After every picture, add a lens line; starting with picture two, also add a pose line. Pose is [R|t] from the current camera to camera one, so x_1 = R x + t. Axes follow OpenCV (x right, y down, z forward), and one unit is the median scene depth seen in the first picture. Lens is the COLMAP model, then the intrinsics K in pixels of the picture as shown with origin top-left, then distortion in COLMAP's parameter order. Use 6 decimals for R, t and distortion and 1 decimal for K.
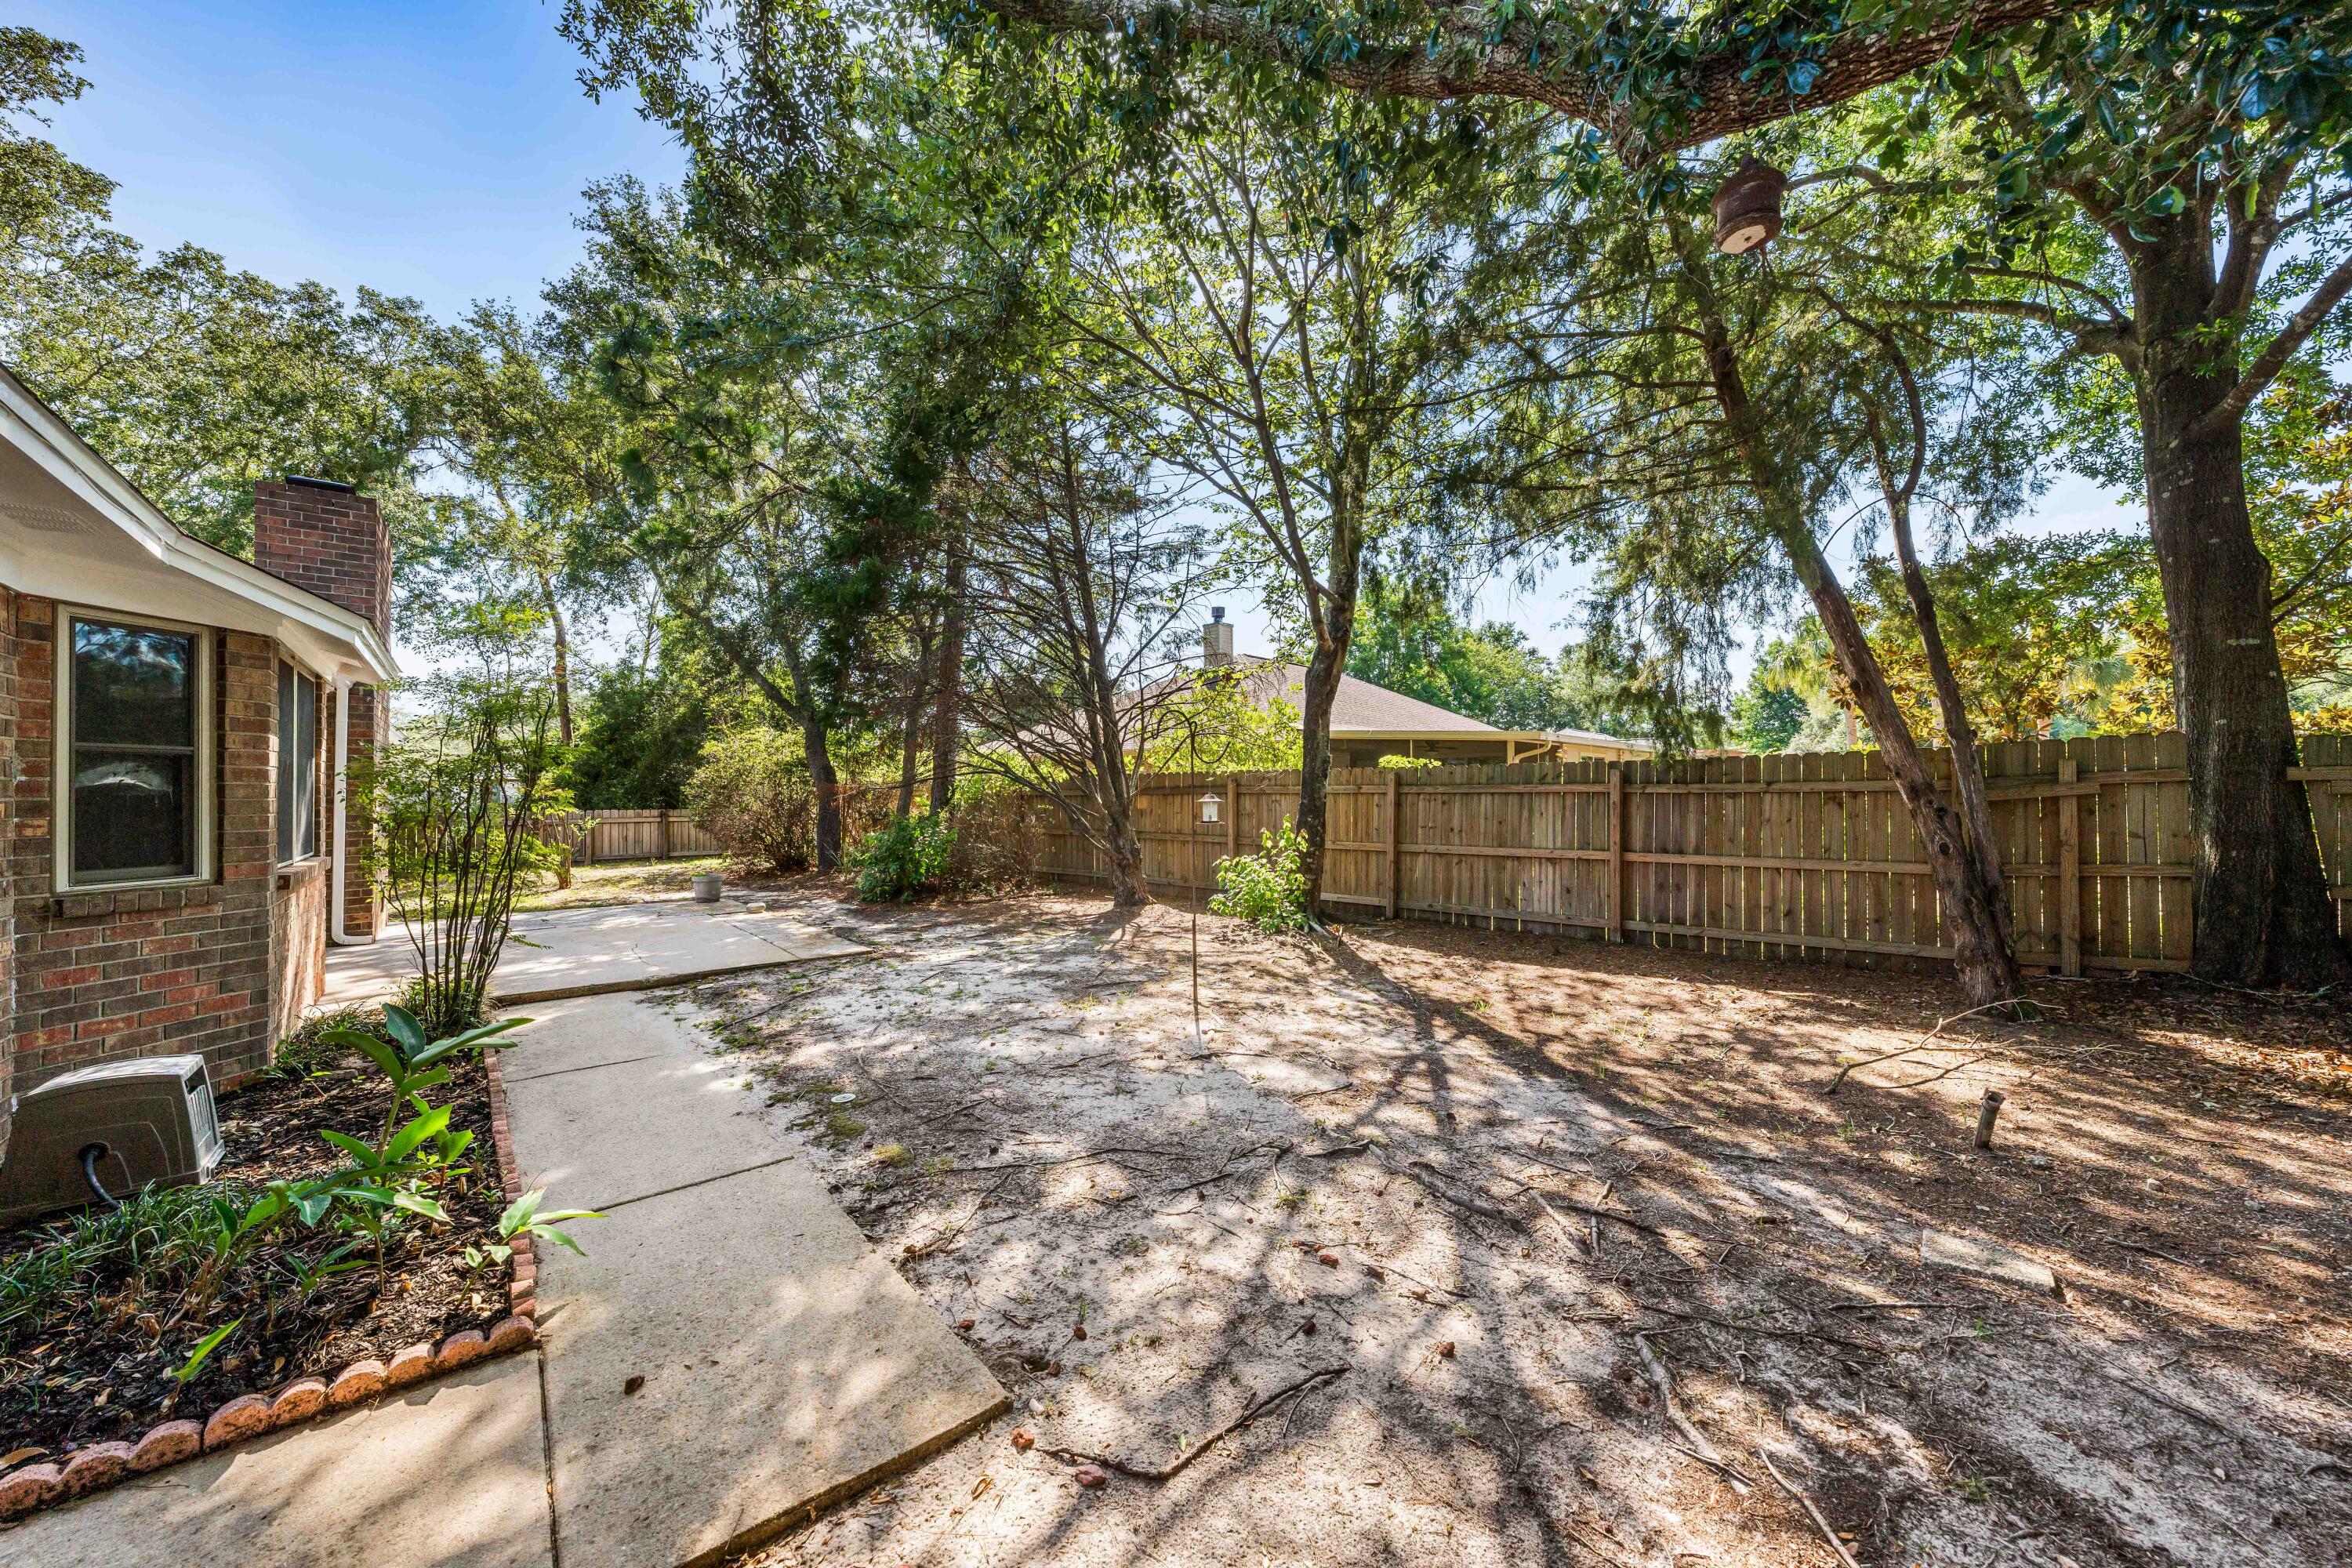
lens RADIAL K [[879.3, 0, 1176.0], [0, 879.3, 780.2], [0, 0, 1]] dist [-0.001466, -0.000048]
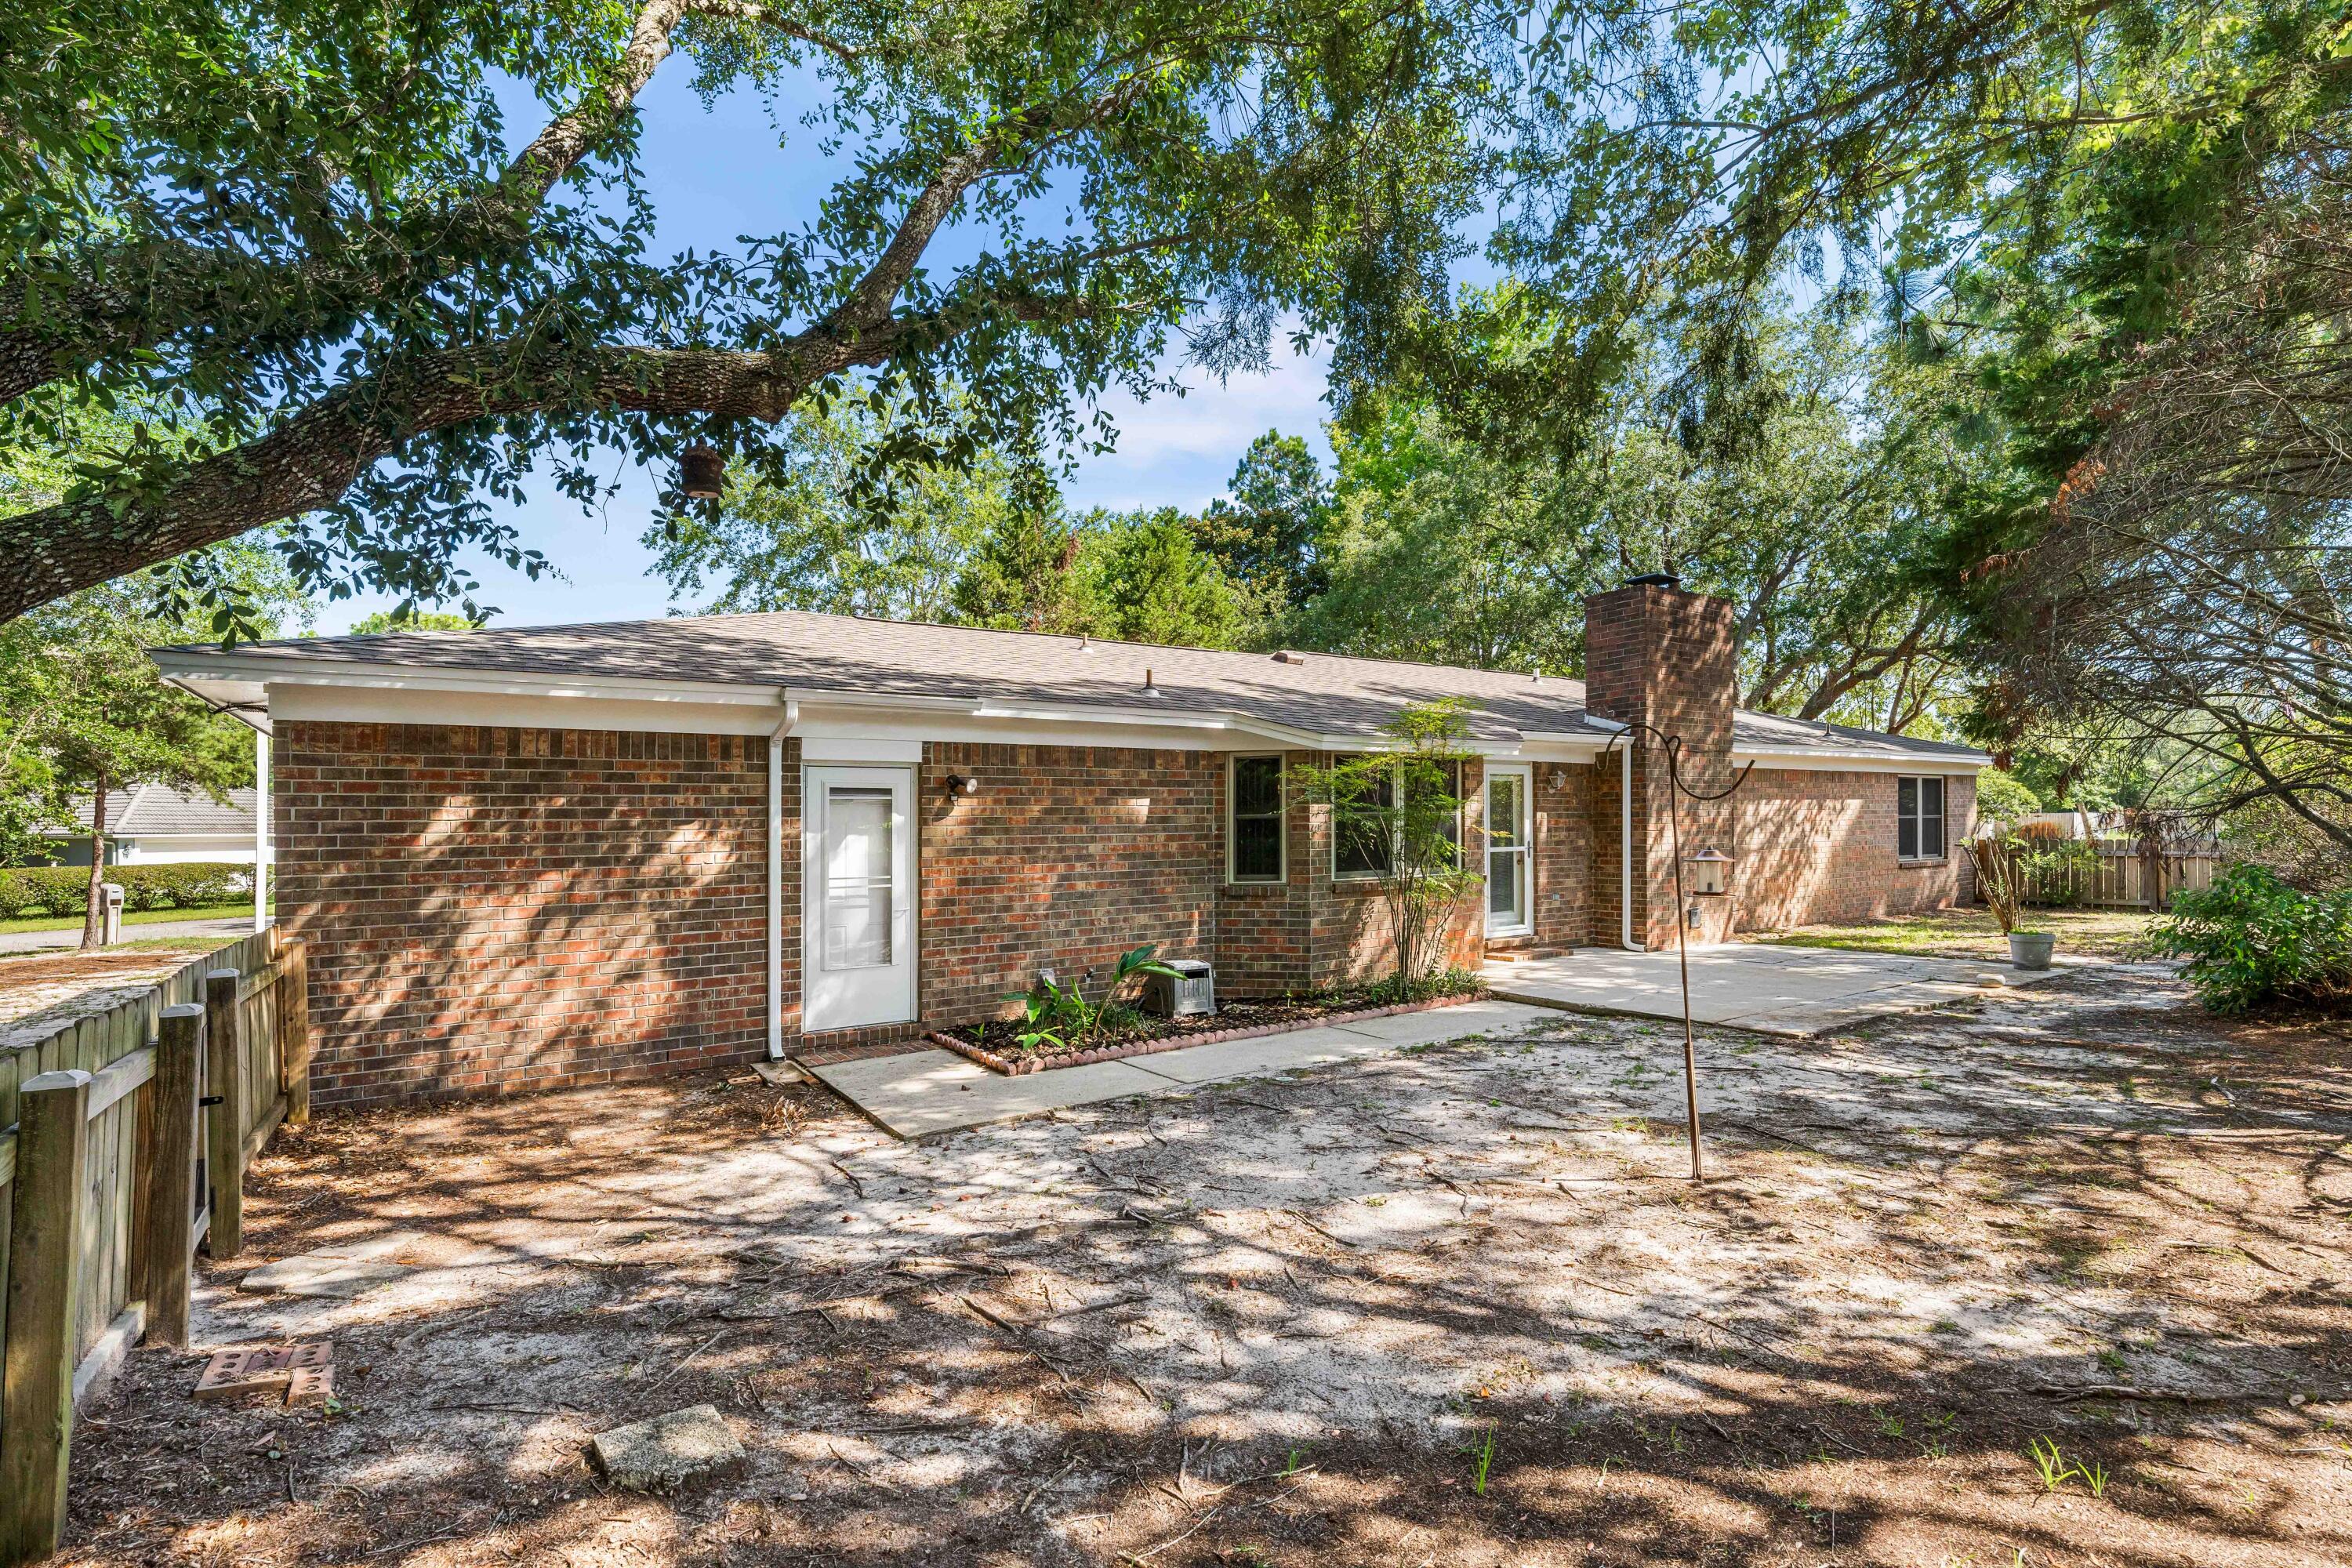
lens RADIAL K [[1050.4, 0, 1178.8], [0, 1050.4, 793.9], [0, 0, 1]] dist [0.001796, 0.000215]
pose [[-0.120505, -0.026517, -0.992358, 1.190121], [0.032044, 0.999018, -0.030586, -0.019798], [0.992195, -0.035485, -0.119537, 1.031903]]
